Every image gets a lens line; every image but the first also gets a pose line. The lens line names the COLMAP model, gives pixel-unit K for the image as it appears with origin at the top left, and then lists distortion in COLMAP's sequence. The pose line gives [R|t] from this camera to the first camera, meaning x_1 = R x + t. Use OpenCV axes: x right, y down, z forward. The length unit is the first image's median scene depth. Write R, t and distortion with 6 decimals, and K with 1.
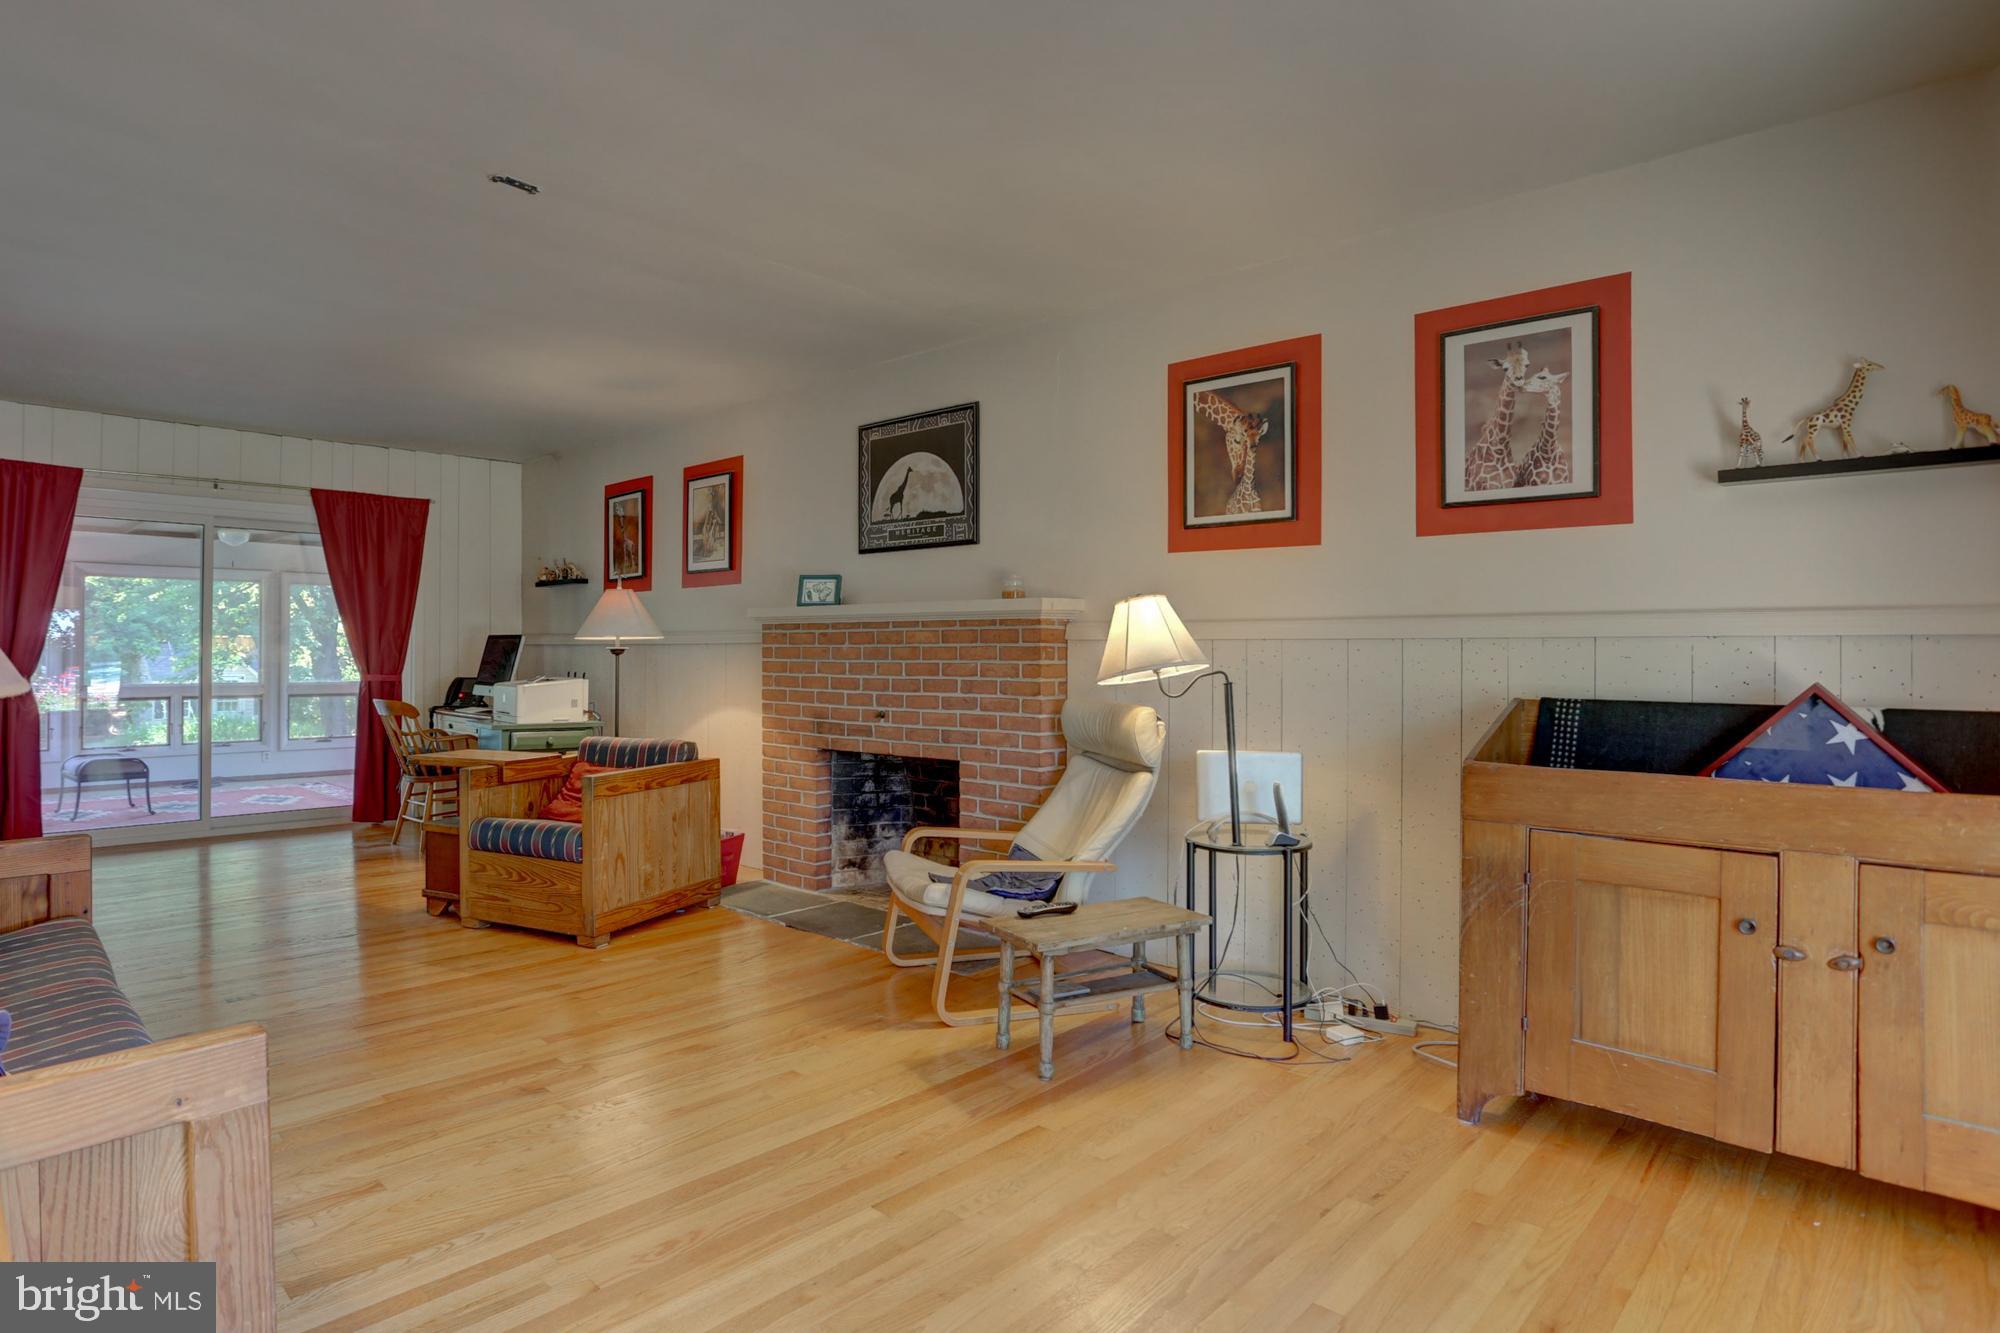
lens RADIAL K [[1098.9, 0, 953.8], [0, 1098.9, 641.8], [0, 0, 1]] dist [-0.093249, 0.049030]
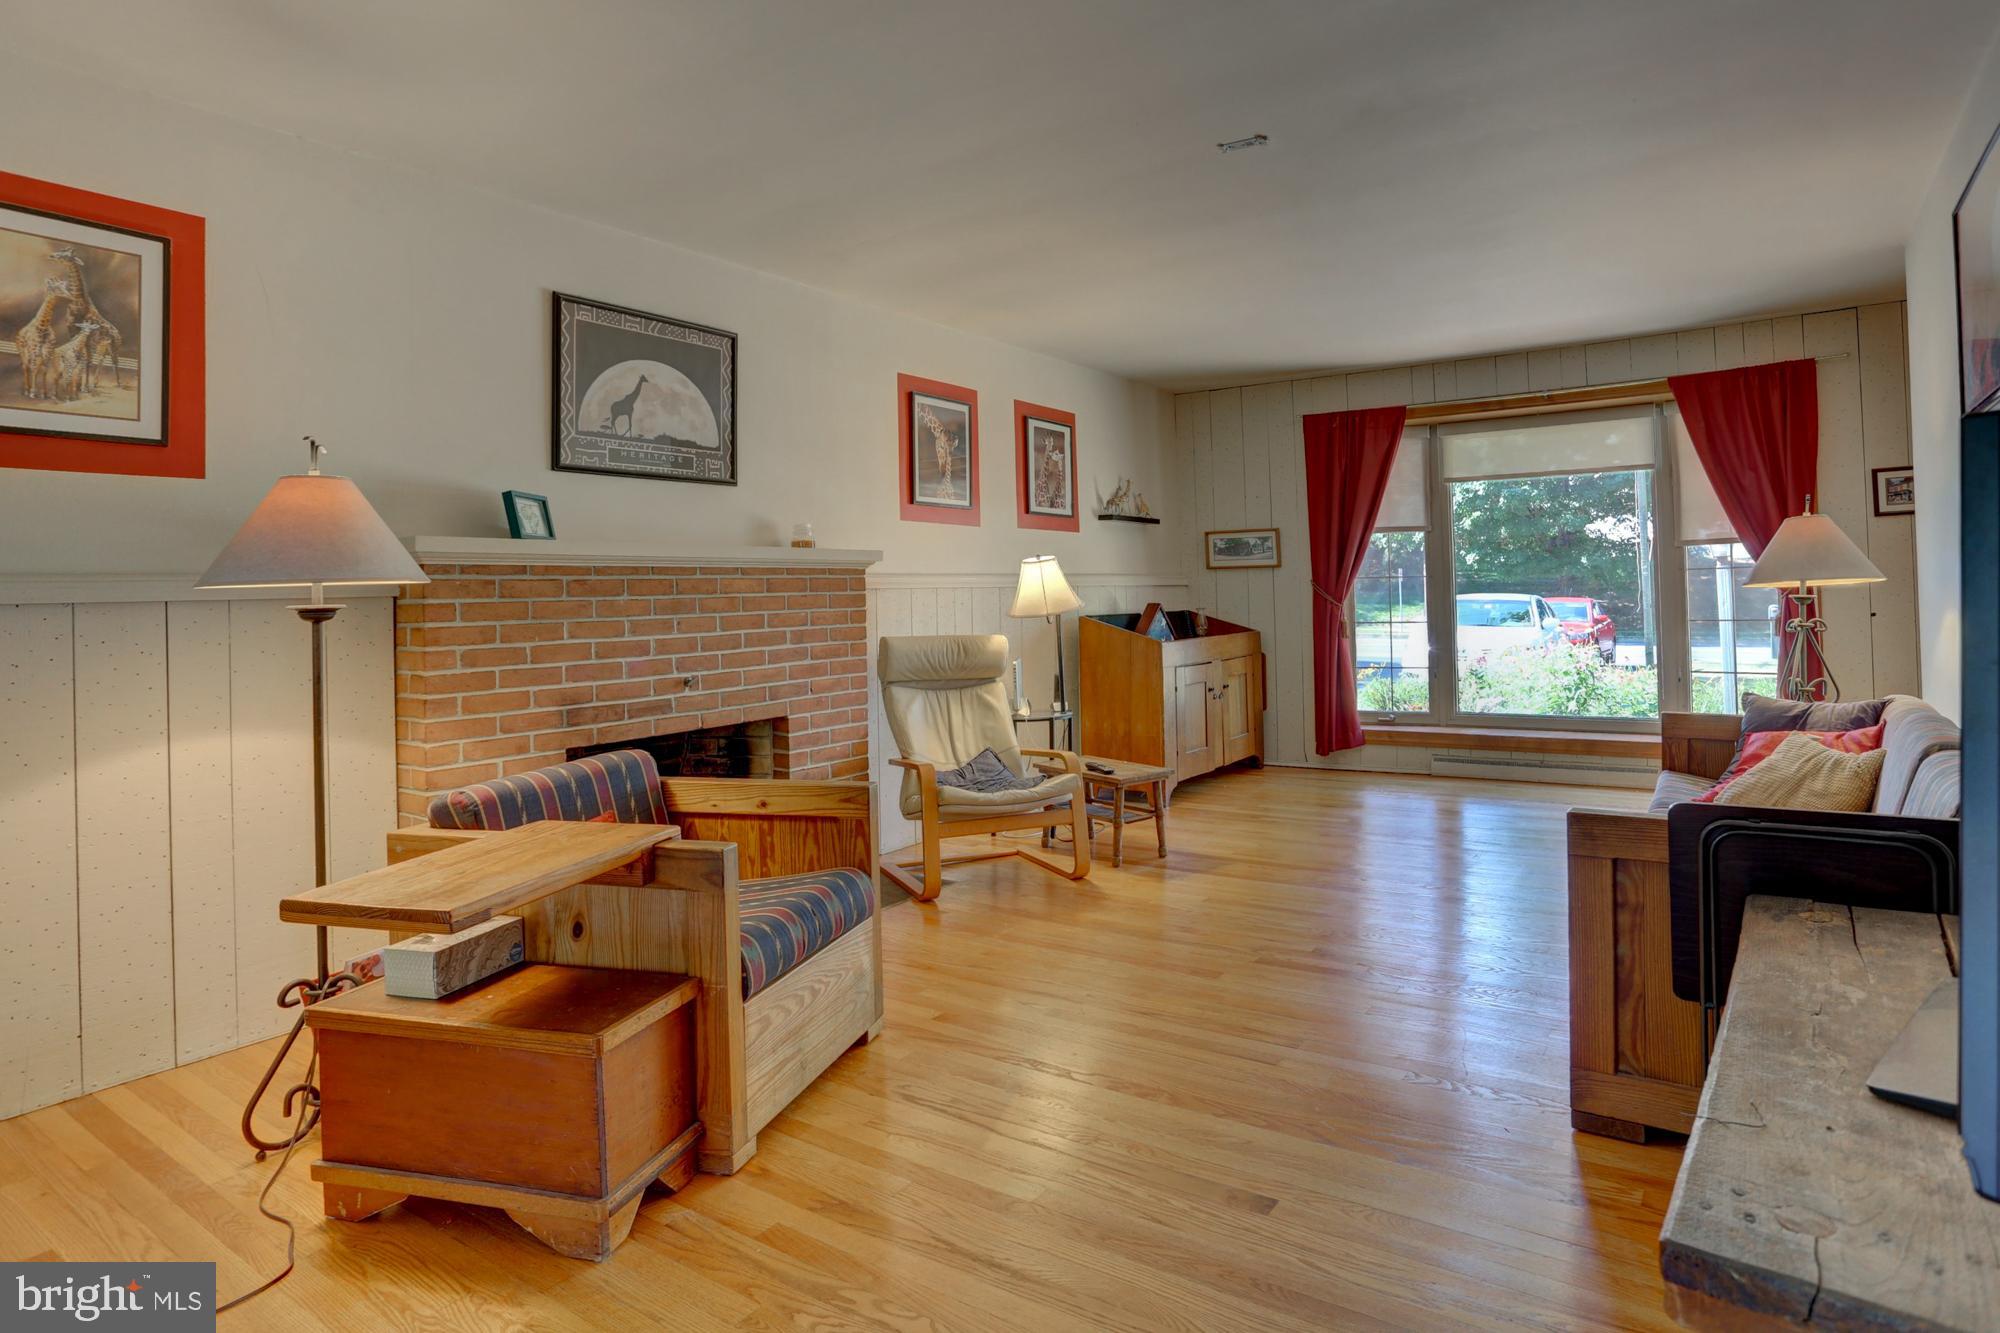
lens RADIAL K [[1072.2, 0, 1086.1], [0, 1072.2, 575.0], [0, 0, 1]] dist [-0.057240, 0.018575]
pose [[-0.199705, 0.020310, 0.979646, -1.185928], [0.017317, 0.999702, -0.017196, 0.007972], [-0.979703, 0.013530, -0.199997, 1.154740]]
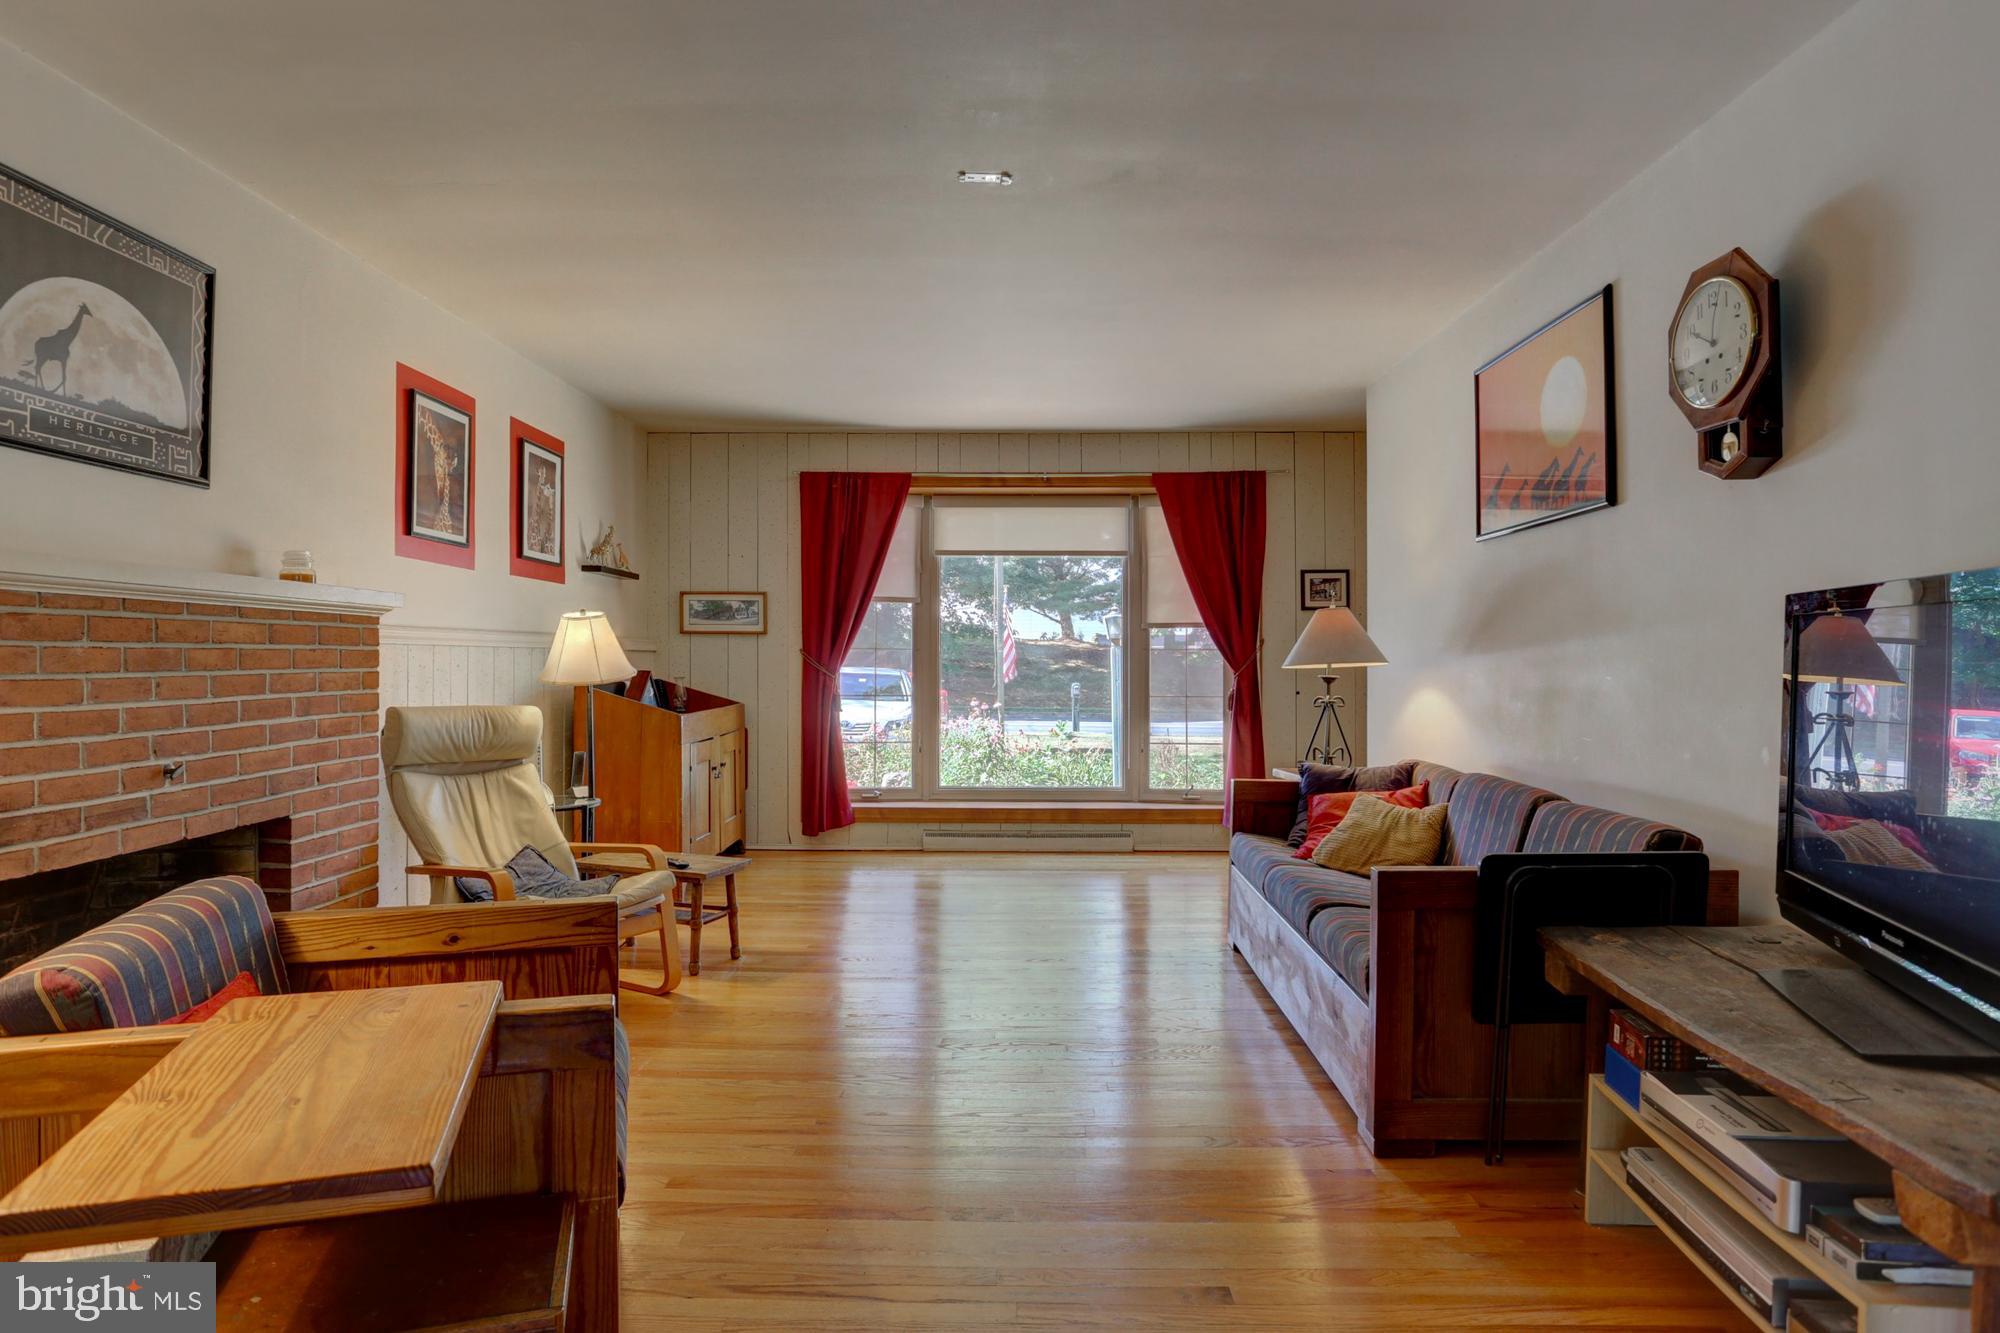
lens RADIAL K [[1124.0, 0, 1000.0], [0, 1124.0, 666.5], [0, 0, 1]] dist [-0.083864, 0.041246]
pose [[-0.686324, -0.009156, 0.727238, -0.985987], [-0.010494, 0.999941, 0.002686, 0.010664], [-0.727220, -0.005789, -0.686380, 1.422697]]
